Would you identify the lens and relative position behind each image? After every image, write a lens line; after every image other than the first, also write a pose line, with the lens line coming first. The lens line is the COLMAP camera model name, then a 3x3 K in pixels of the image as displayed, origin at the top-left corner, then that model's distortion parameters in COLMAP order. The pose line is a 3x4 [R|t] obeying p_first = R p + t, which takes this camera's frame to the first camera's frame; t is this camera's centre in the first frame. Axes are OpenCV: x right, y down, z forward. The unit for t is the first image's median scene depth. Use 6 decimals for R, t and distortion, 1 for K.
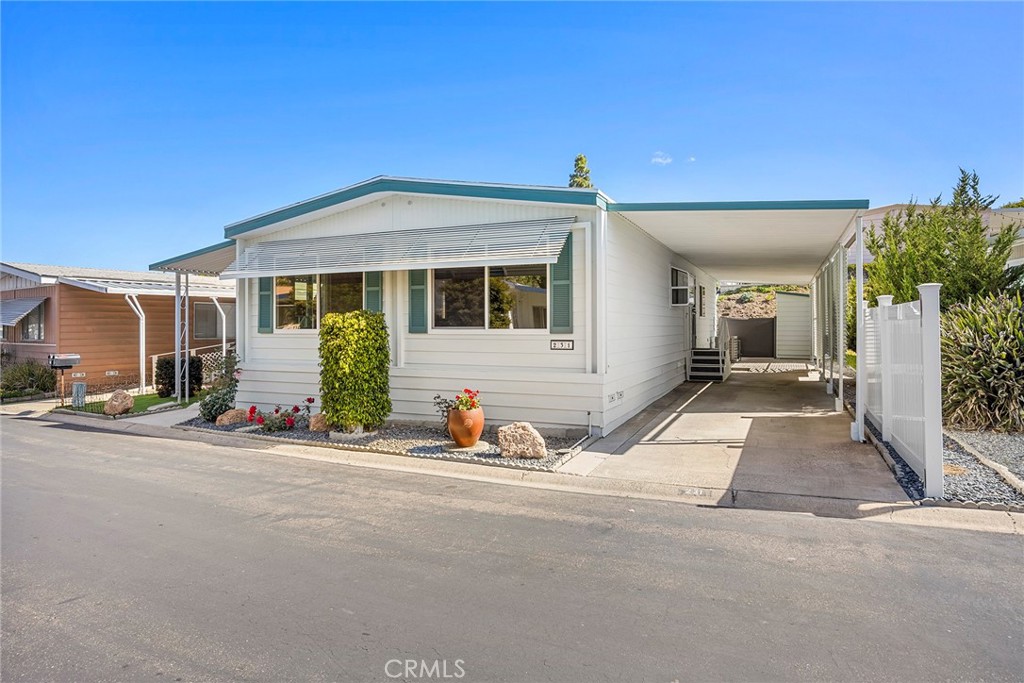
lens RADIAL K [[567.3, 0, 511.6], [0, 567.3, 325.1], [0, 0, 1]] dist [0.000748, -0.000250]
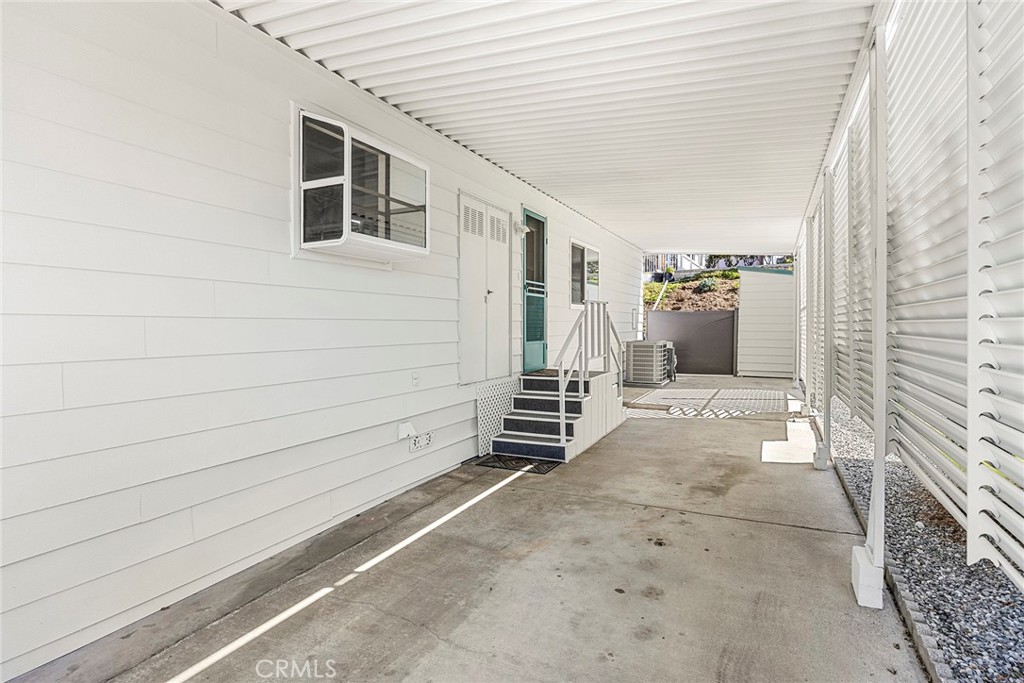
lens RADIAL K [[520.4, 0, 512.0], [0, 520.4, 341.5], [0, 0, 1]] dist [0.000036, 0.000165]
pose [[0.999923, -0.002793, -0.012100, 0.202393], [0.003151, 0.999554, 0.029689, 0.003582], [0.012011, -0.029725, 0.999486, 0.384630]]
